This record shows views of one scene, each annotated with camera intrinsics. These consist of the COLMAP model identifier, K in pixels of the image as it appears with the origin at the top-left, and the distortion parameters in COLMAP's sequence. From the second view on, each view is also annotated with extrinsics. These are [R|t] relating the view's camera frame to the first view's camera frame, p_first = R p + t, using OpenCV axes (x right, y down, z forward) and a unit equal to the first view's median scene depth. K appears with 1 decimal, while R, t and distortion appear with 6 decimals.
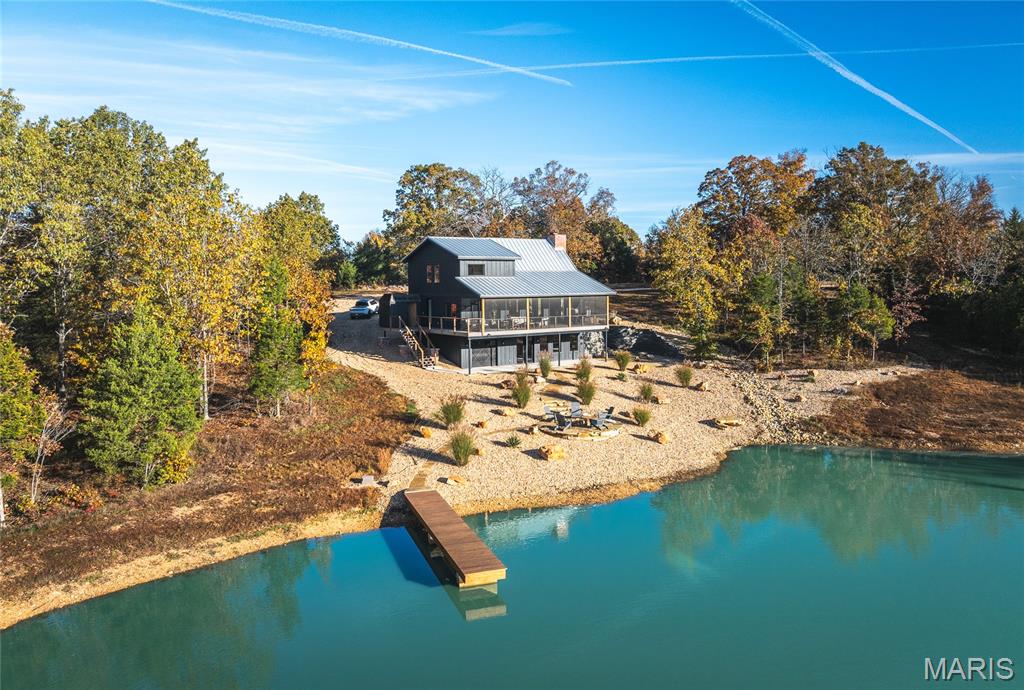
lens RADIAL K [[688.2, 0, 513.1], [0, 688.2, 323.7], [0, 0, 1]] dist [-0.045922, -0.001544]
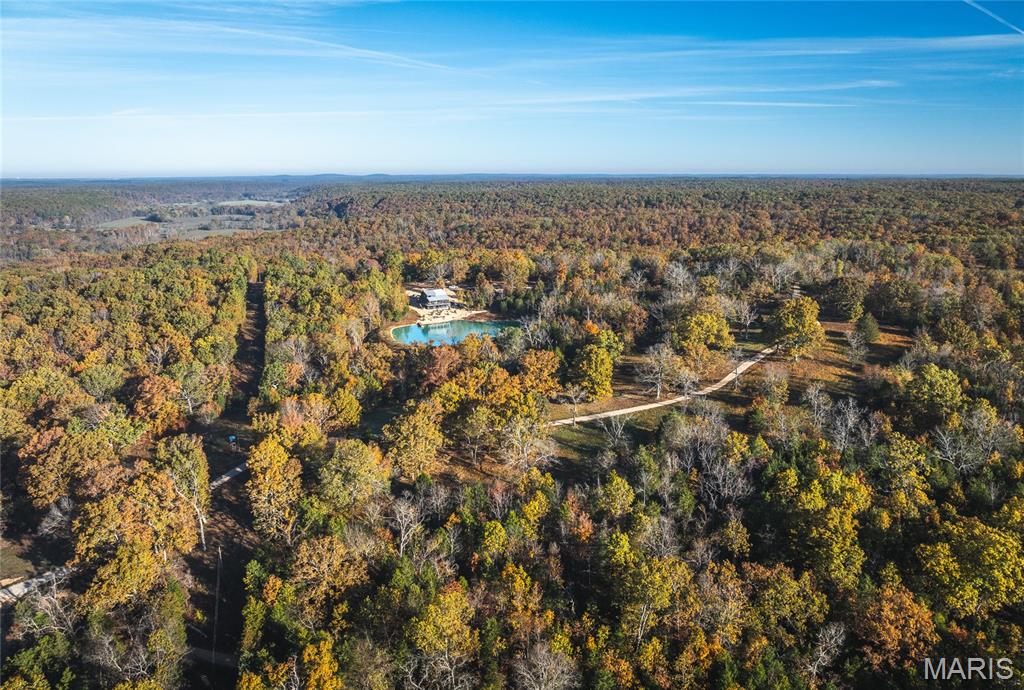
lens RADIAL K [[703.1, 0, 512.0], [0, 703.1, 345.0], [0, 0, 1]] dist [0.000474, 0.001312]
pose [[0.997946, 0.016140, -0.062002, 1.434050], [-0.004369, 0.982641, 0.185466, -1.063976], [0.063919, -0.184814, 0.980693, -7.068373]]
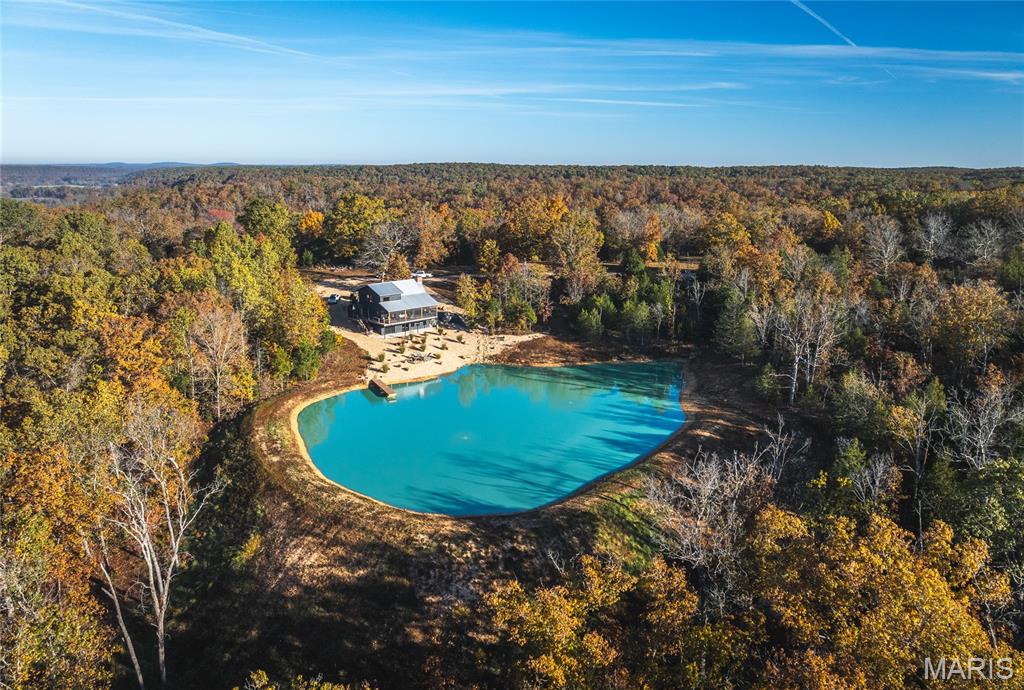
lens RADIAL K [[688.2, 0, 513.1], [0, 688.2, 323.7], [0, 0, 1]] dist [-0.045922, -0.001544]
pose [[0.989412, -0.010556, 0.144750, 0.053248], [-0.013421, 0.986423, 0.163677, -0.476541], [-0.144512, -0.163886, 0.975837, -1.906477]]
